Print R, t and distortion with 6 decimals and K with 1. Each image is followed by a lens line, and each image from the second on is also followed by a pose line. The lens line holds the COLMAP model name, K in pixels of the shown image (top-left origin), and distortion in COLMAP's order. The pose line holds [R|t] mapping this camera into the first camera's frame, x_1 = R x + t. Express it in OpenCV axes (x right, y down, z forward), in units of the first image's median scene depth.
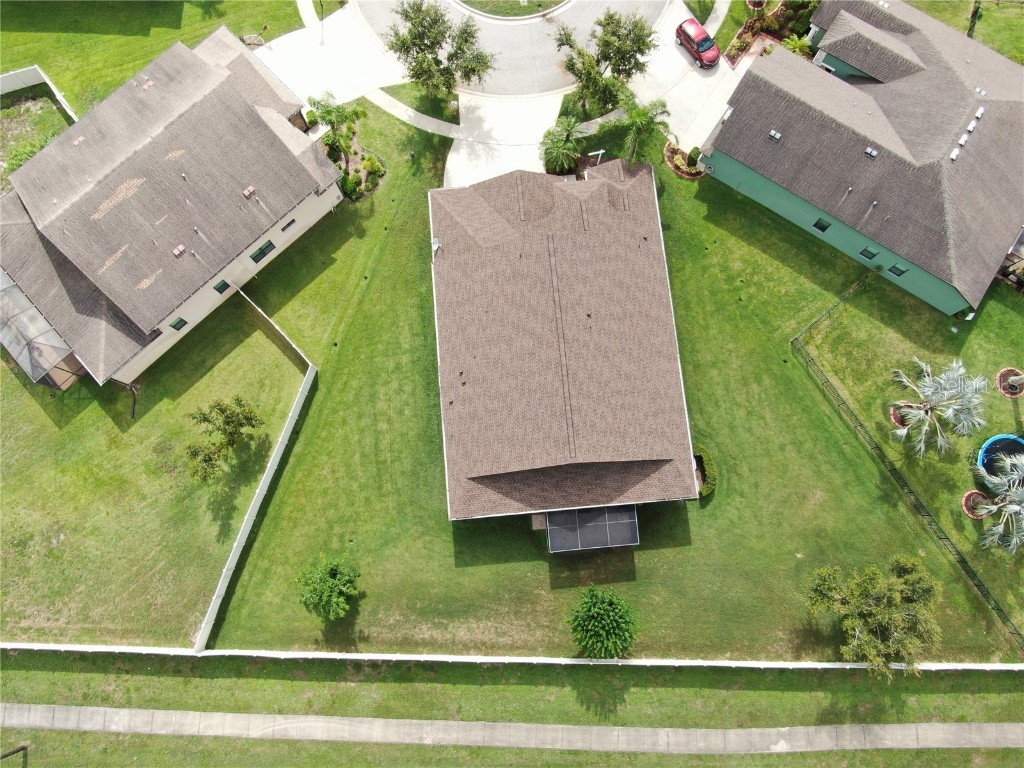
lens RADIAL K [[746.4, 0, 512.0], [0, 746.4, 384.0], [0, 0, 1]] dist [-0.009522, -0.002430]
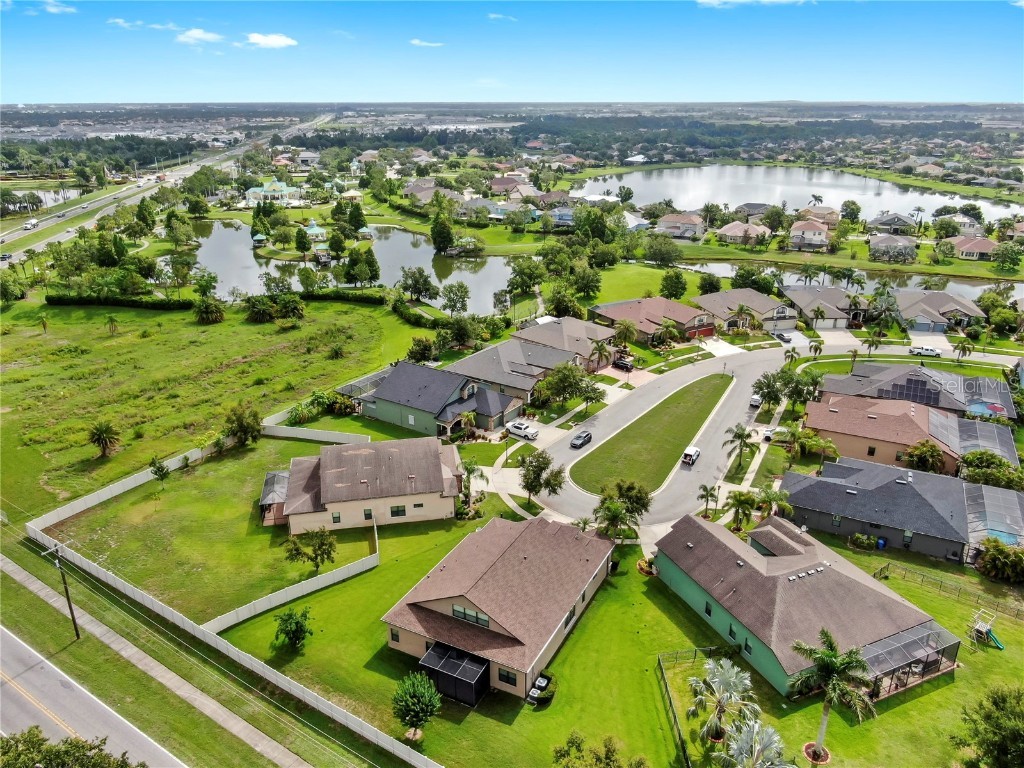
lens RADIAL K [[746.4, 0, 512.0], [0, 746.4, 384.0], [0, 0, 1]] dist [-0.009522, -0.002430]
pose [[0.846006, 0.209856, -0.490138, 0.737806], [-0.523999, 0.497062, -0.691631, 0.798477], [0.098486, 0.841956, 0.530482, -0.178768]]
